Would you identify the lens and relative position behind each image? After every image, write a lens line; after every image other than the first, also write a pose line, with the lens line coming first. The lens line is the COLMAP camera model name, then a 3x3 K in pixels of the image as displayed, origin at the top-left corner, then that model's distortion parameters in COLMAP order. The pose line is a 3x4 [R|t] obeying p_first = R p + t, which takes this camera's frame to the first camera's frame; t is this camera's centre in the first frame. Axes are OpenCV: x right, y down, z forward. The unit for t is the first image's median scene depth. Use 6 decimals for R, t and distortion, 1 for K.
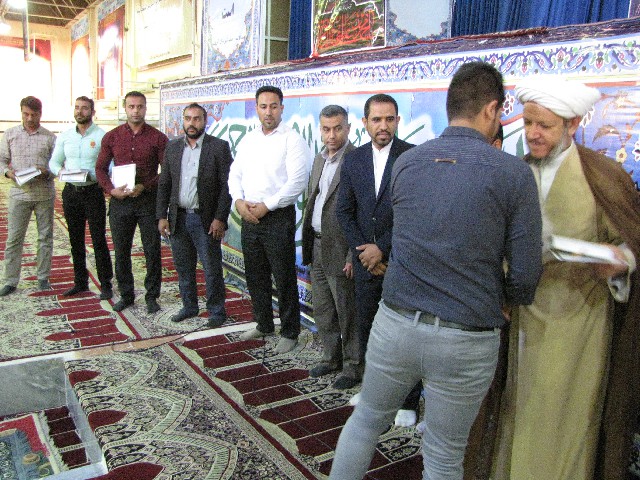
lens RADIAL K [[578.1, 0, 321.5], [0, 578.1, 237.6], [0, 0, 1]] dist [-0.115790, 0.098016]
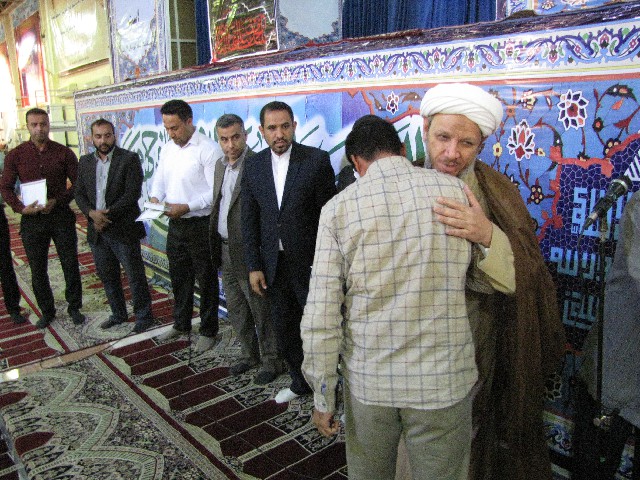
lens RADIAL K [[535.7, 0, 317.6], [0, 535.7, 239.1], [0, 0, 1]] dist [-0.137074, 0.085523]
pose [[0.989910, -0.091324, 0.108340, 0.050034], [0.086295, 0.995002, 0.050240, -0.038235], [-0.112387, -0.040384, 0.992844, 0.033946]]
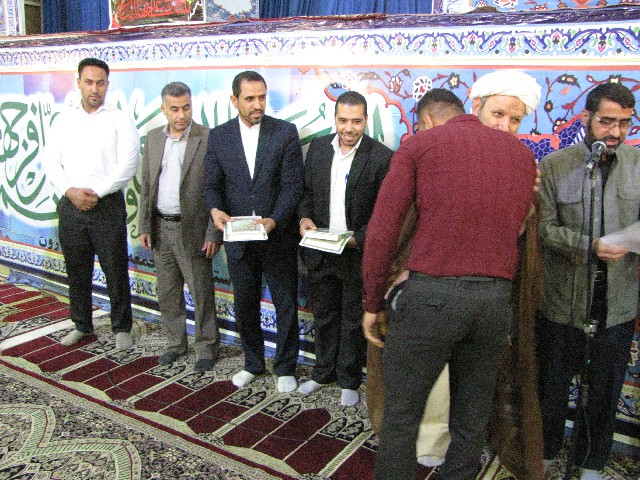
lens RADIAL K [[595.4, 0, 309.5], [0, 595.4, 242.1], [0, 0, 1]] dist [-0.053332, 0.000000]
pose [[0.902283, -0.095916, 0.420340, -0.203153], [0.078616, 0.995197, 0.058337, 0.000644], [-0.423916, -0.019591, 0.905490, -0.011840]]
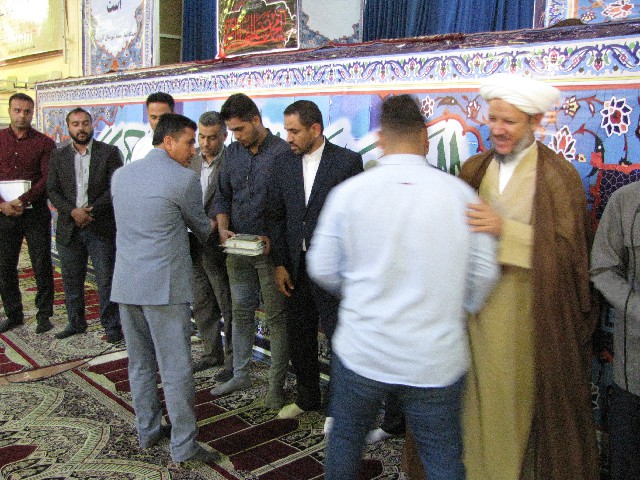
lens RADIAL K [[630.2, 0, 320.6], [0, 630.2, 240.2], [0, 0, 1]] dist [-0.045349, 0.000000]
pose [[0.983697, -0.032957, 0.176788, -0.054504], [0.036527, 0.999188, -0.016975, 0.012355], [-0.176085, 0.023156, 0.984103, -0.056628]]
